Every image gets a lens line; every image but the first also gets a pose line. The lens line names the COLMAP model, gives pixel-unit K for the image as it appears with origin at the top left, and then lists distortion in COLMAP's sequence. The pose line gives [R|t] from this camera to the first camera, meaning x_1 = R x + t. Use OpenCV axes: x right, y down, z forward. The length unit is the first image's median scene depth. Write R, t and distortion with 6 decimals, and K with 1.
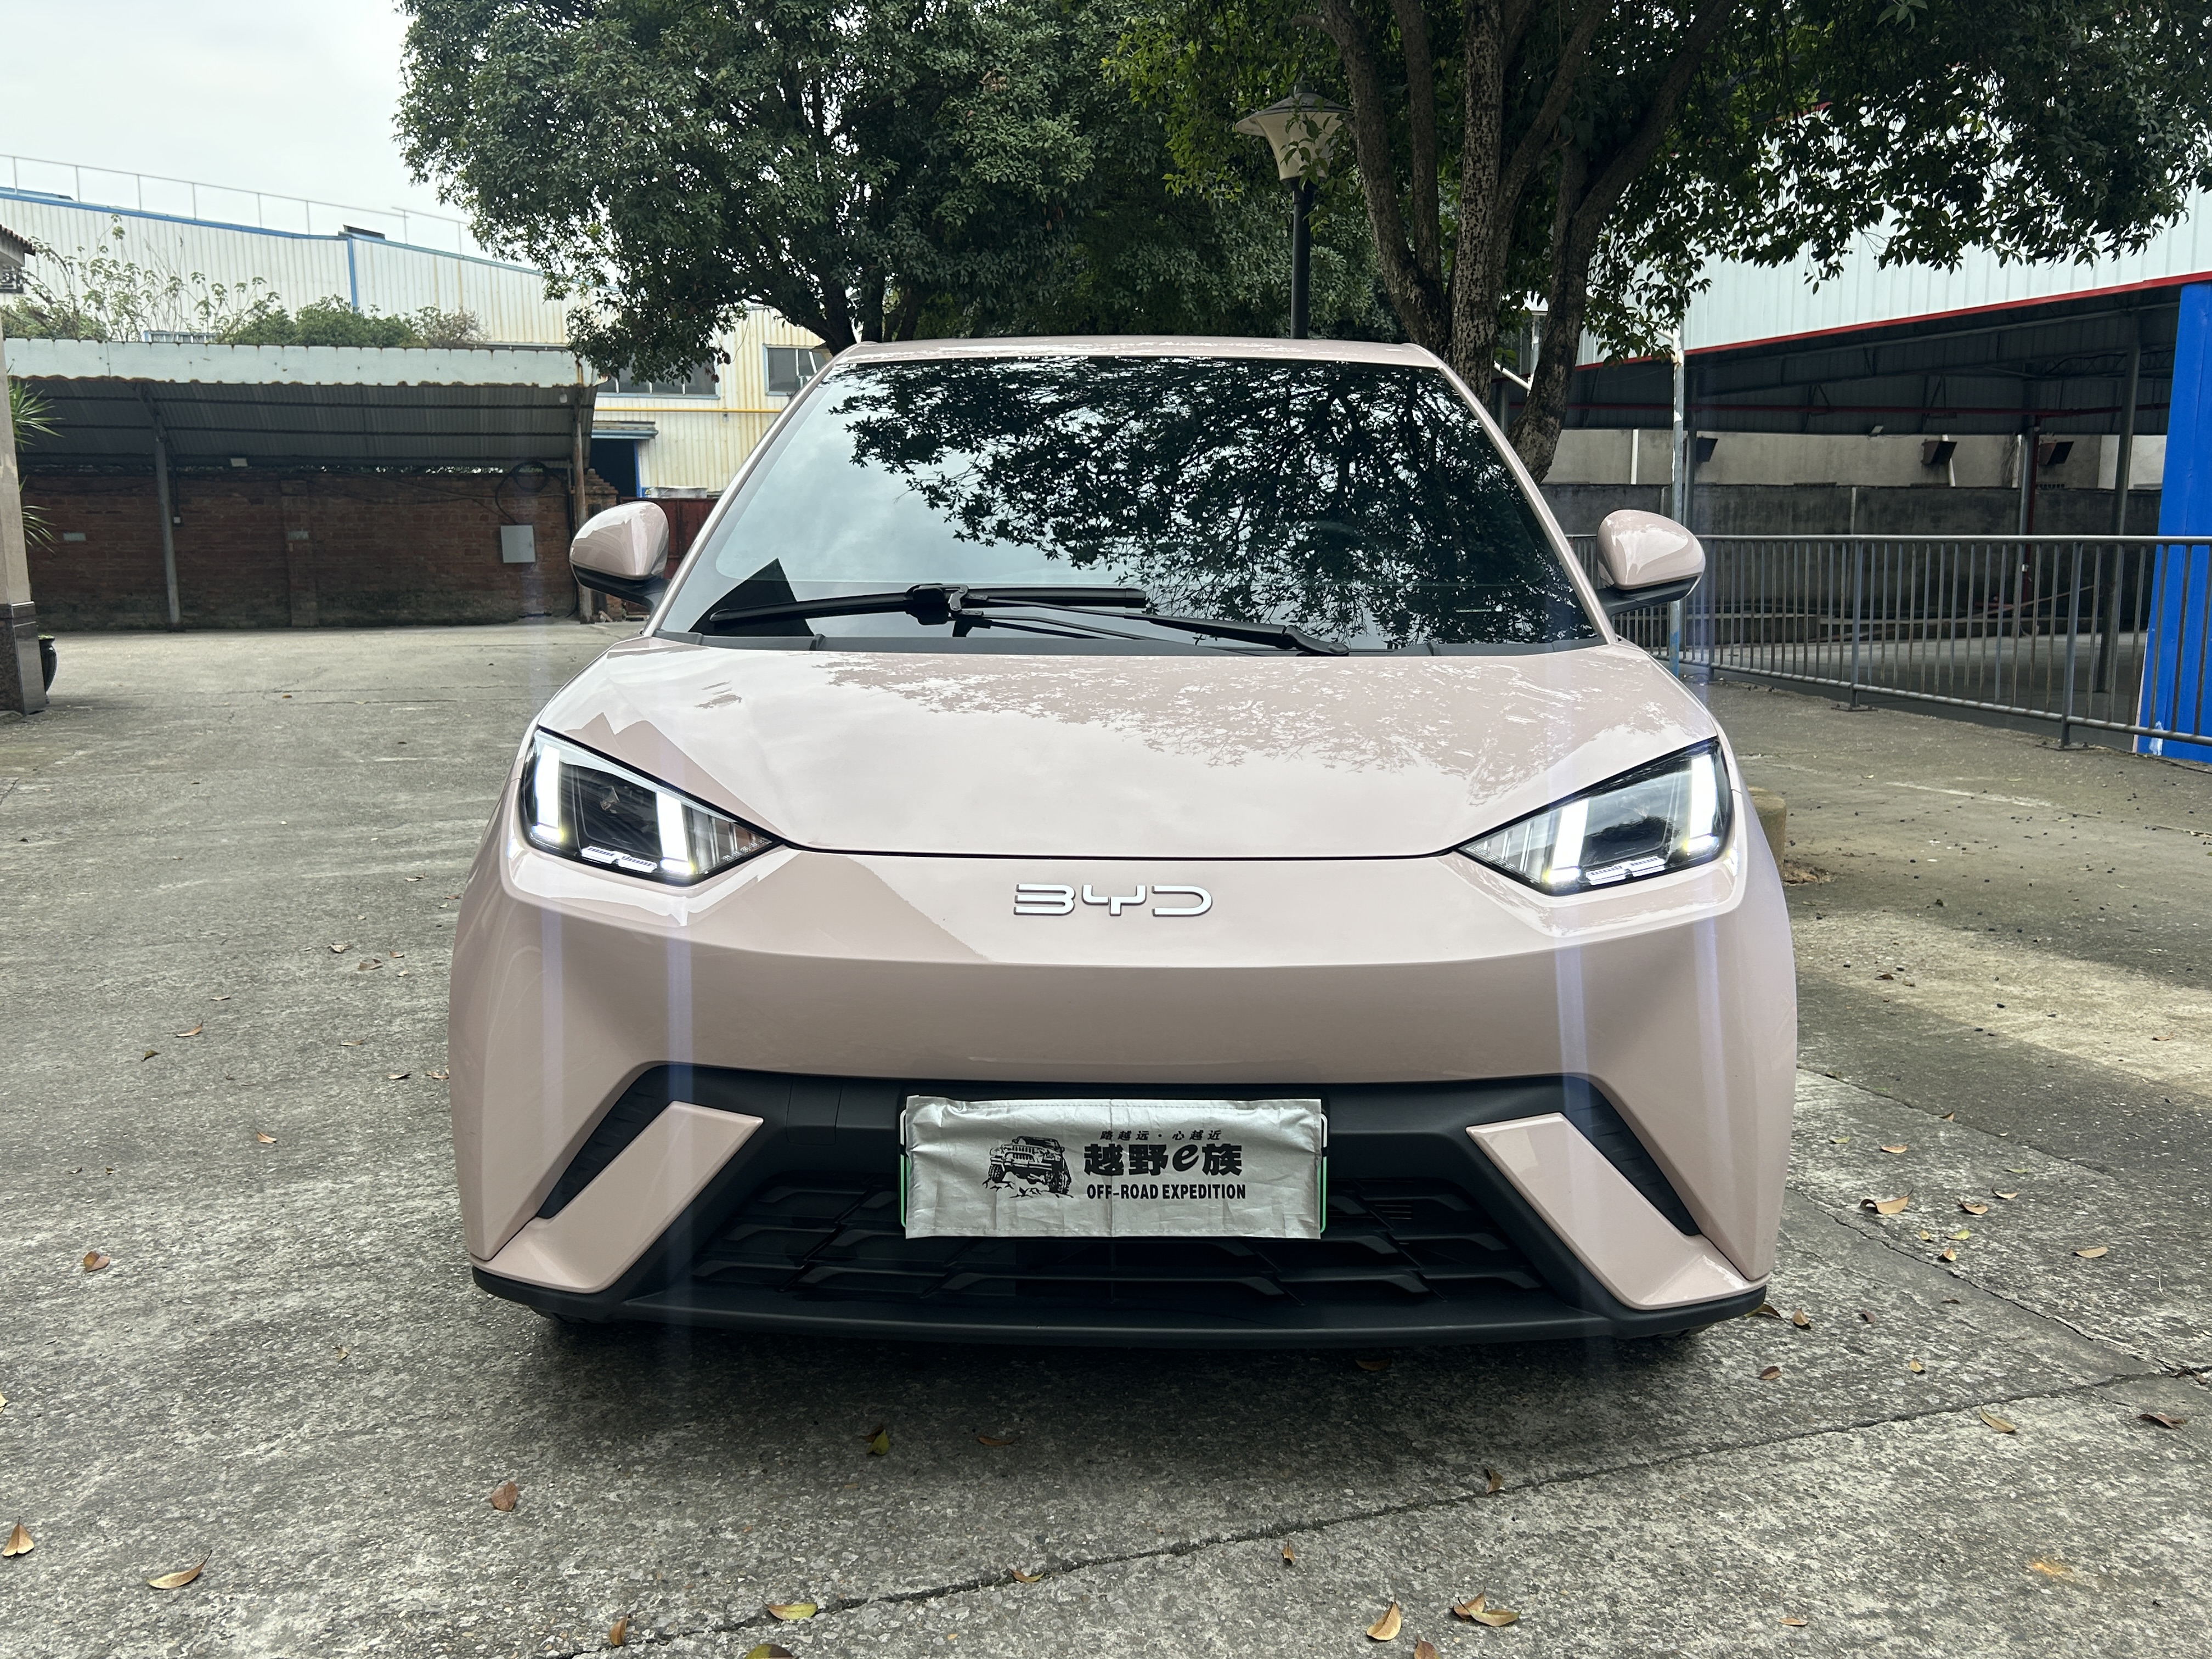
lens RADIAL K [[1920.4, 0, 1105.9], [0, 1920.4, 848.5], [0, 0, 1]] dist [0.024442, -0.005351]
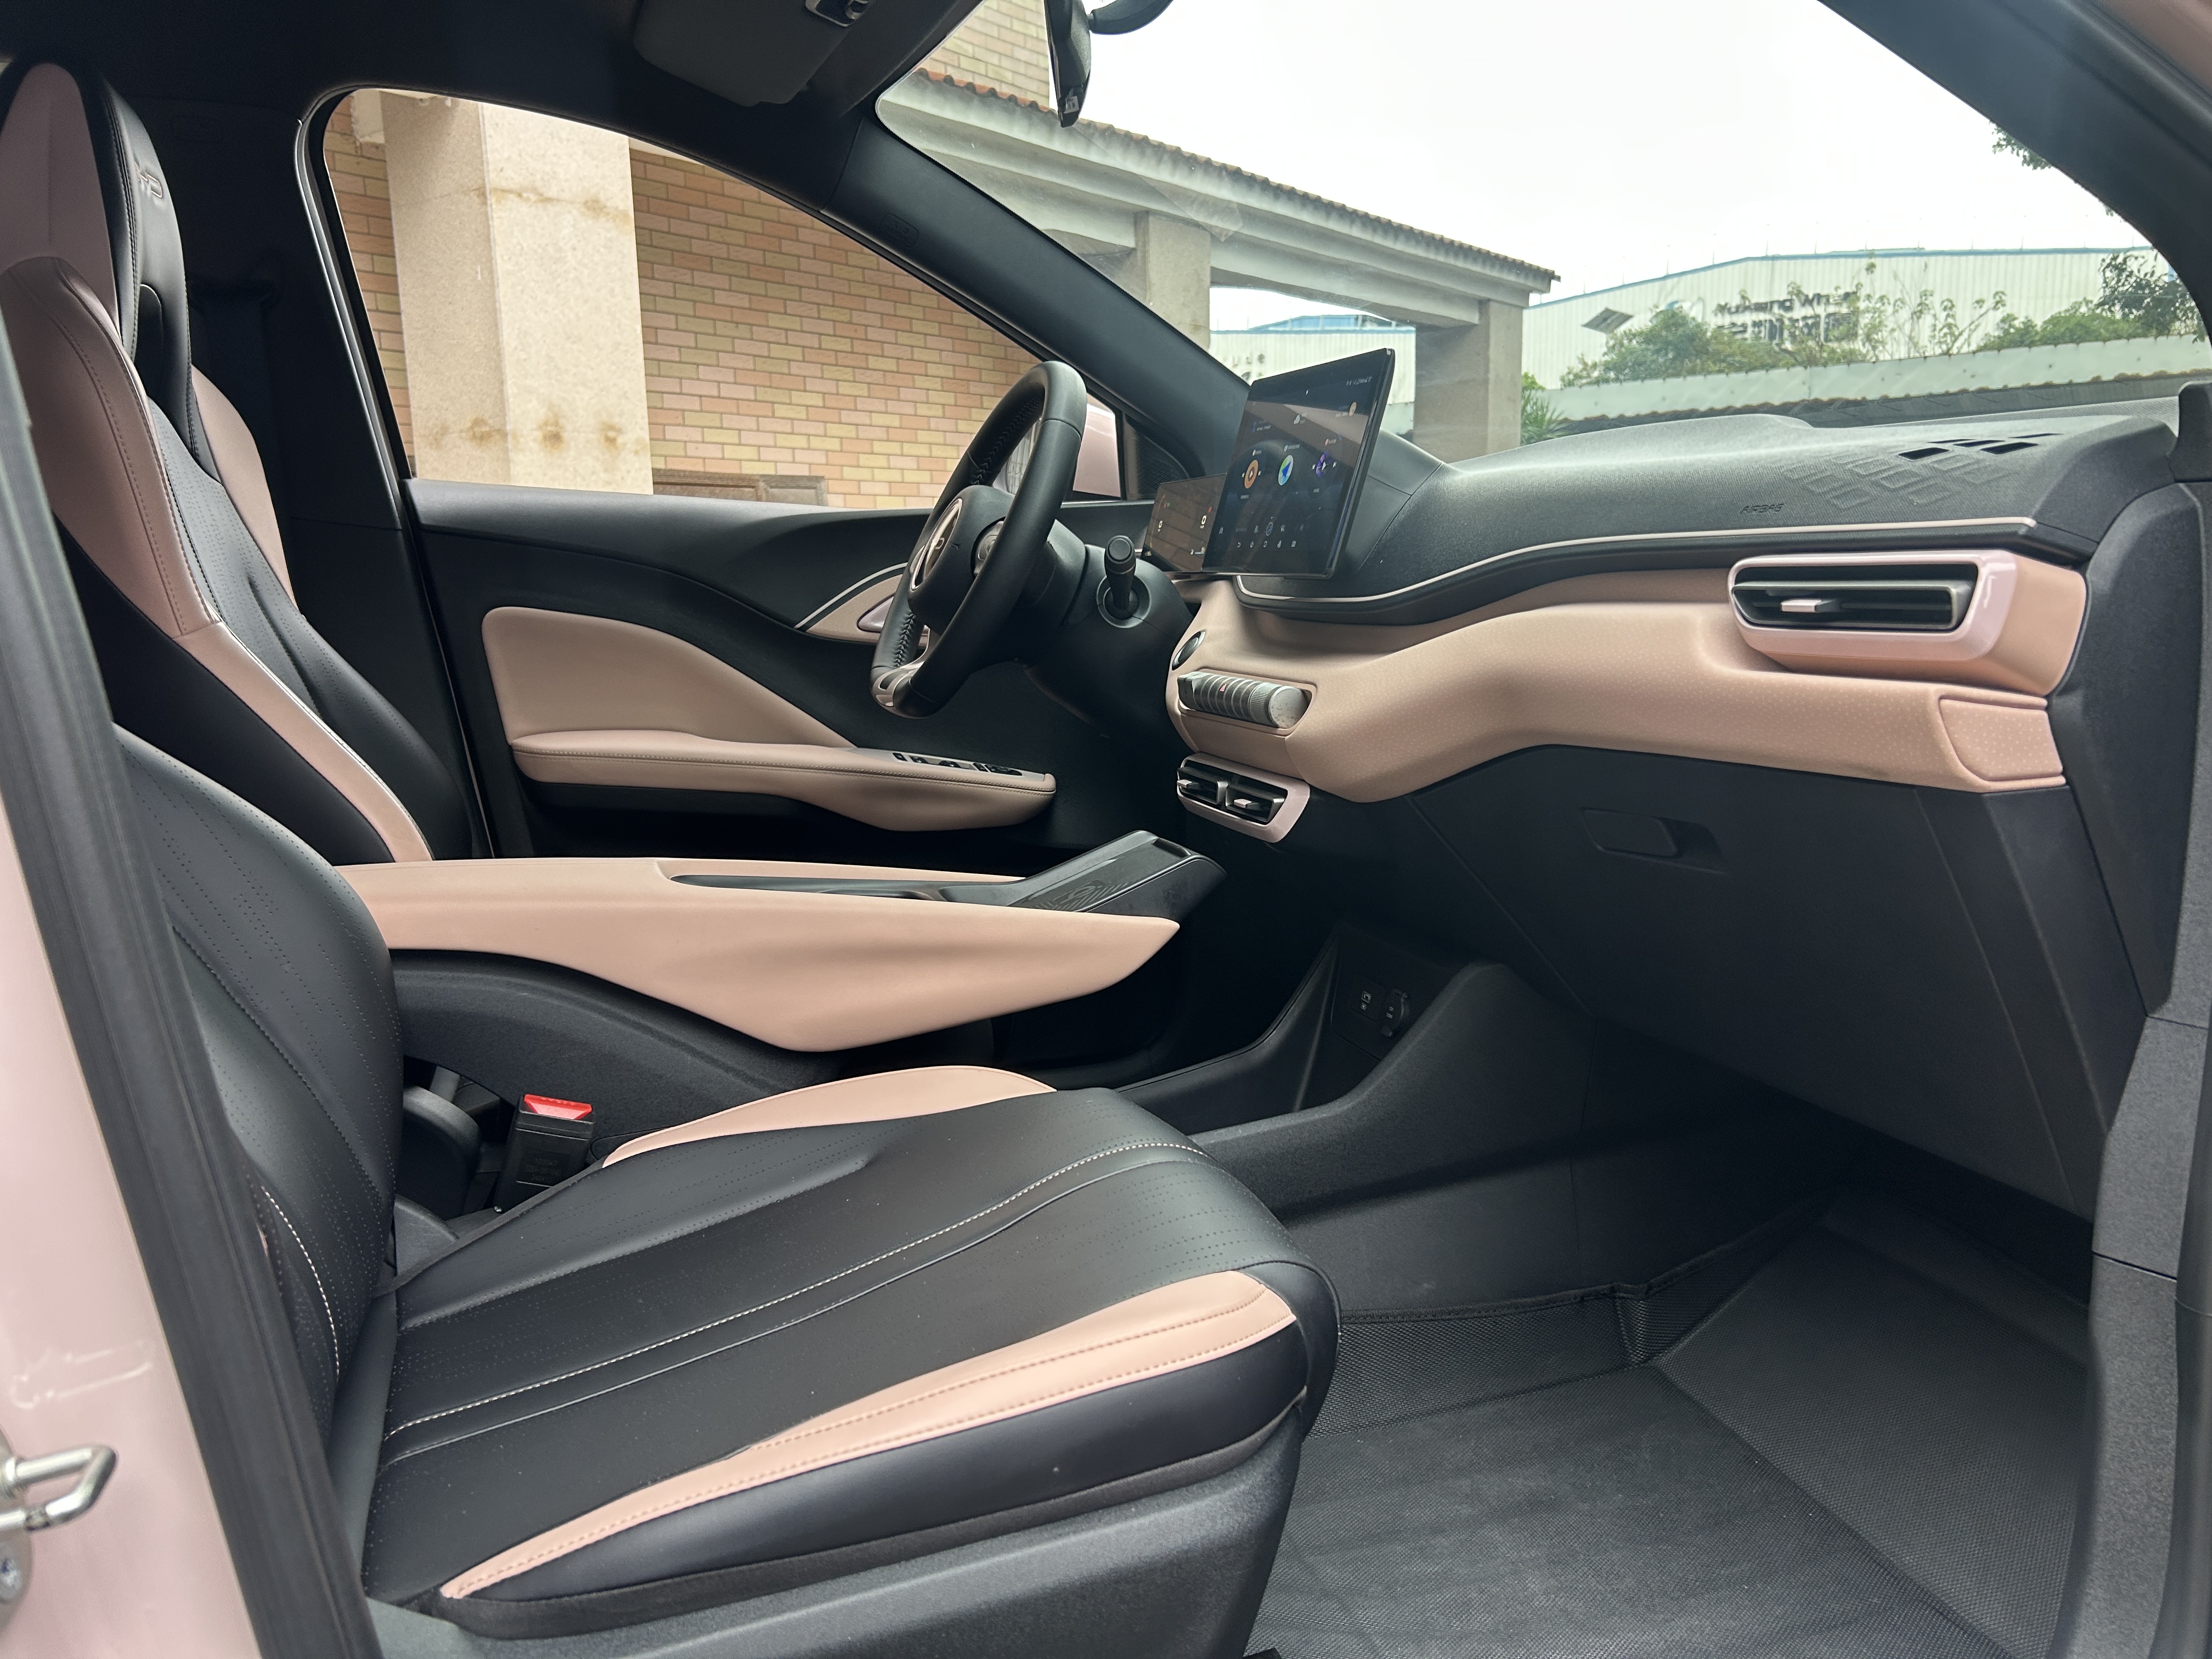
lens RADIAL K [[1661.4, 0, 1134.2], [0, 1661.4, 851.6], [0, 0, 1]] dist [0.030885, -0.032949]
pose [[0.581520, 0.130761, -0.802955, 0.109564], [-0.117893, 0.990124, 0.075861, -0.027827], [0.804945, 0.050549, 0.591193, 0.251798]]
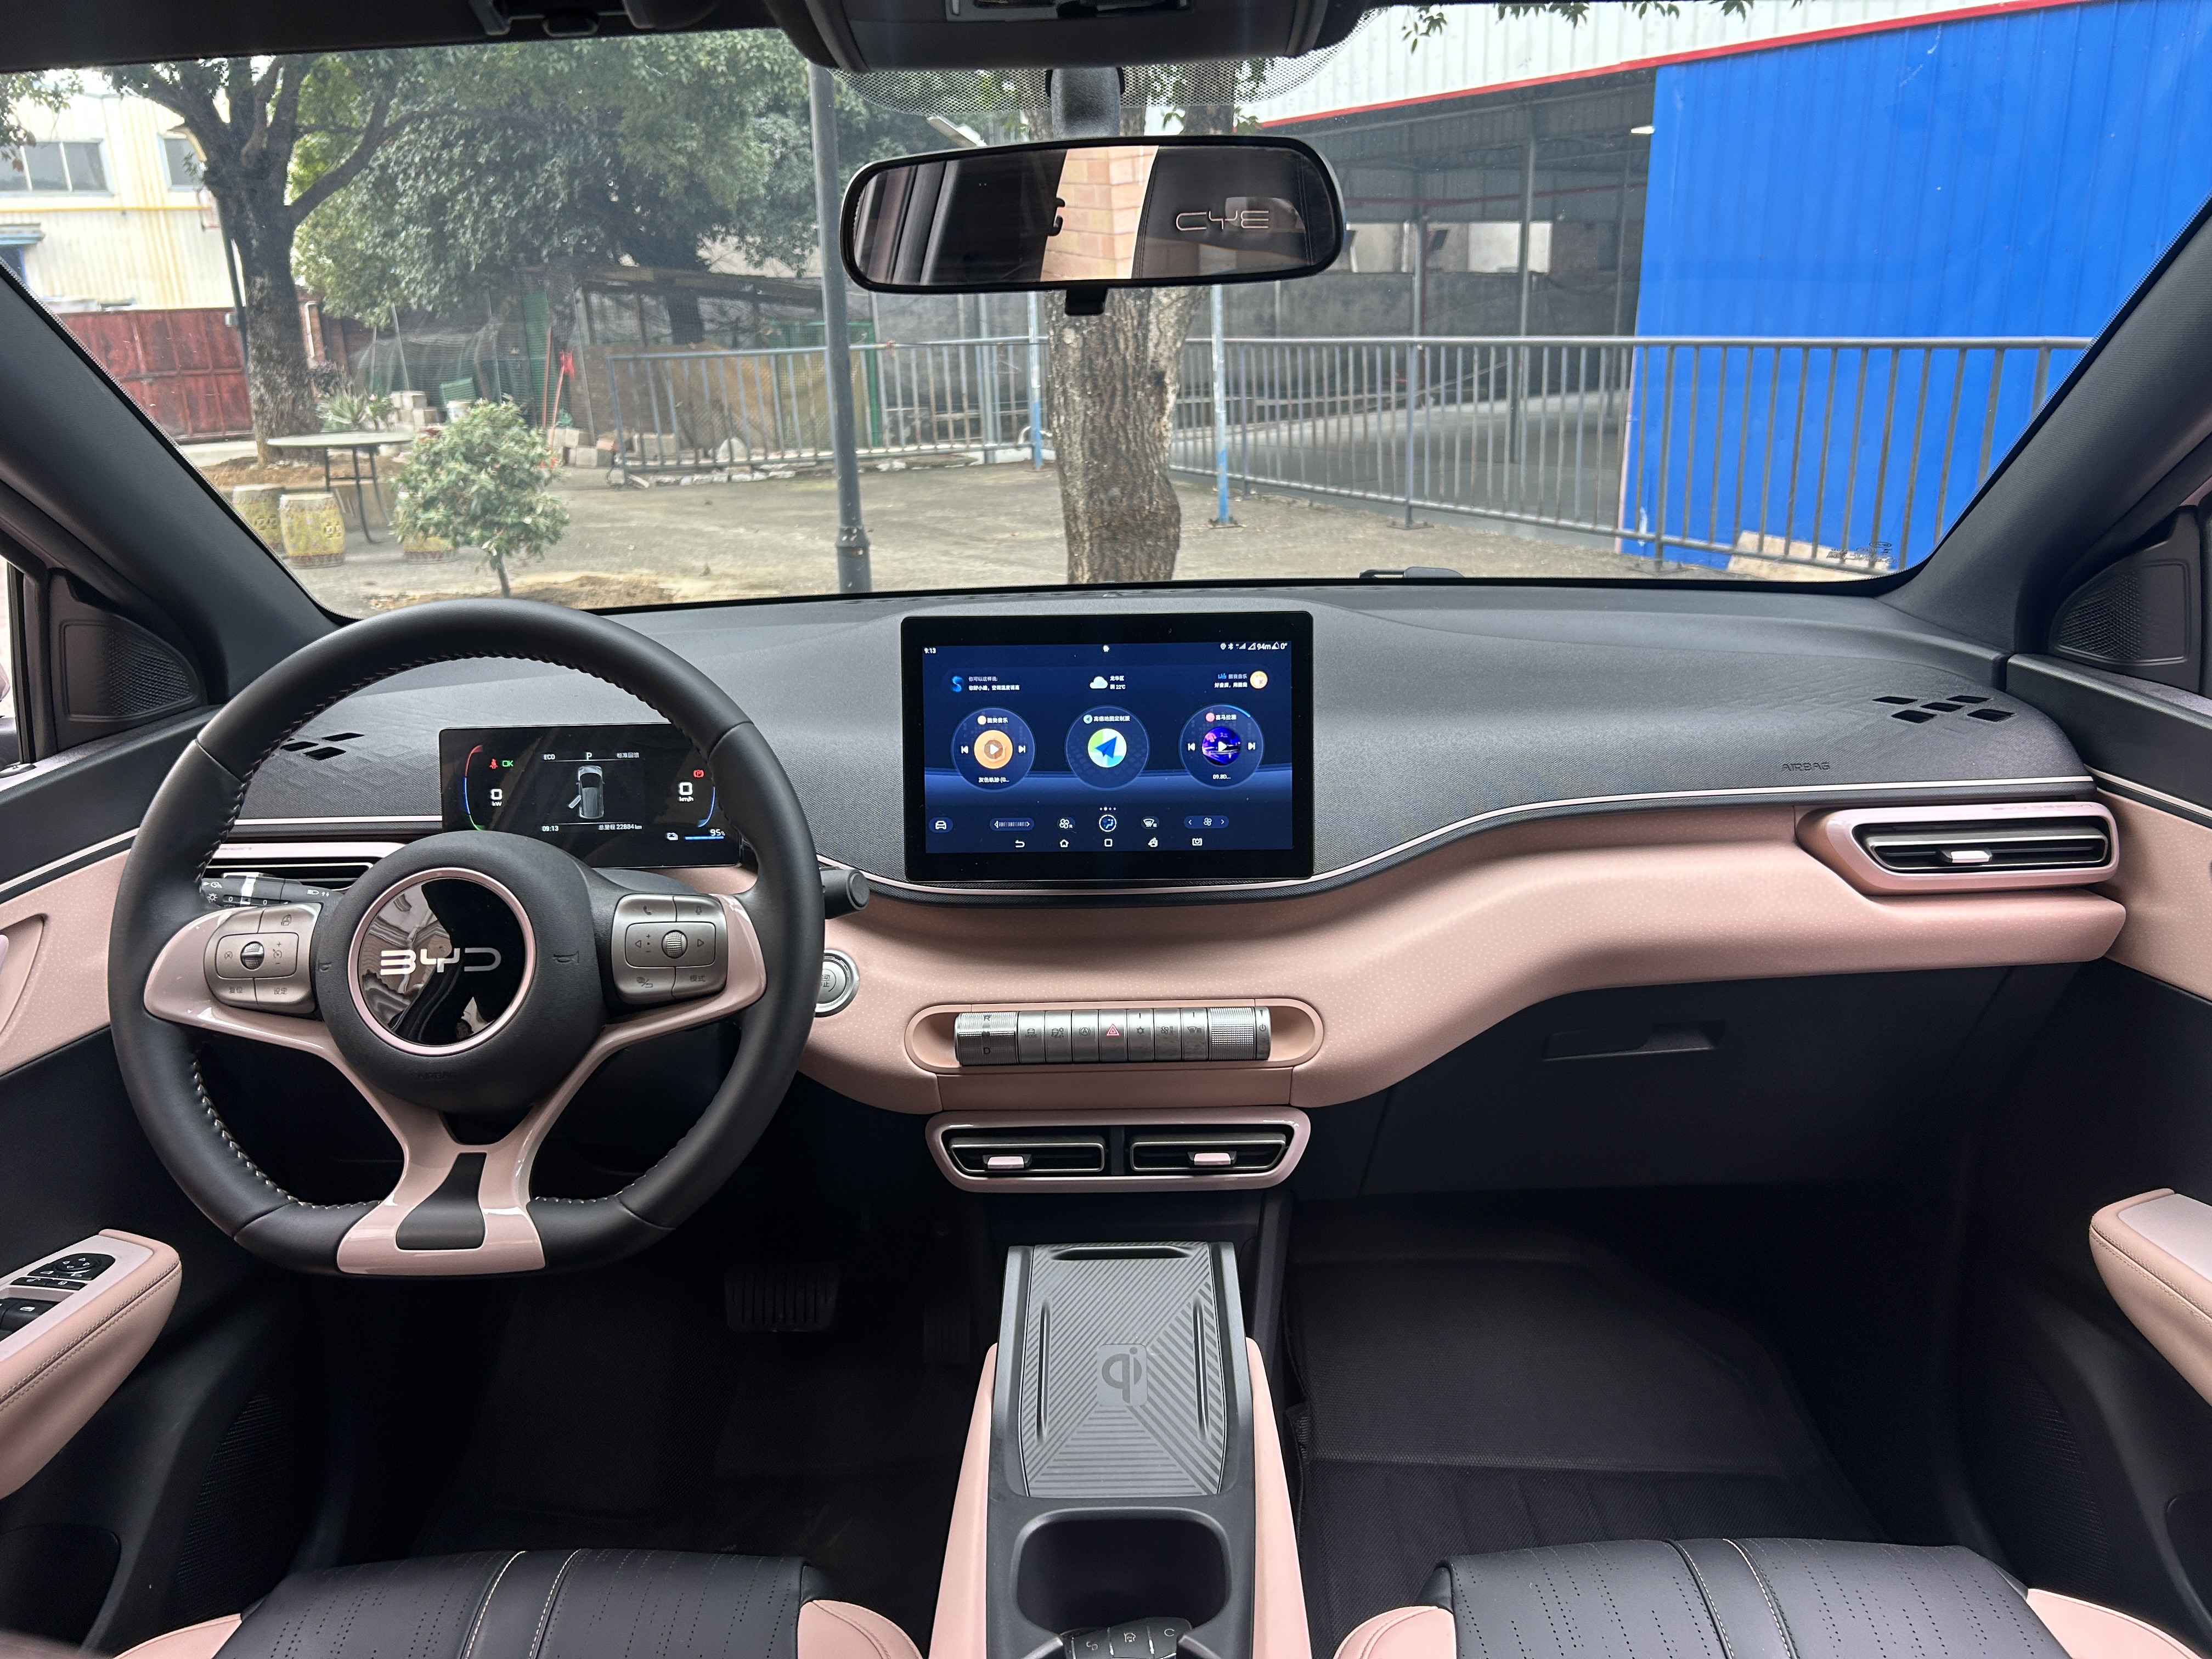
lens RADIAL K [[1661.4, 0, 1093.5], [0, 1661.4, 836.8], [0, 0, 1]] dist [0.030885, -0.032949]
pose [[0.957066, -0.110855, 0.267834, -0.000468], [0.072881, 0.986327, 0.147807, -0.053809], [-0.280557, -0.121941, 0.952060, 0.240916]]
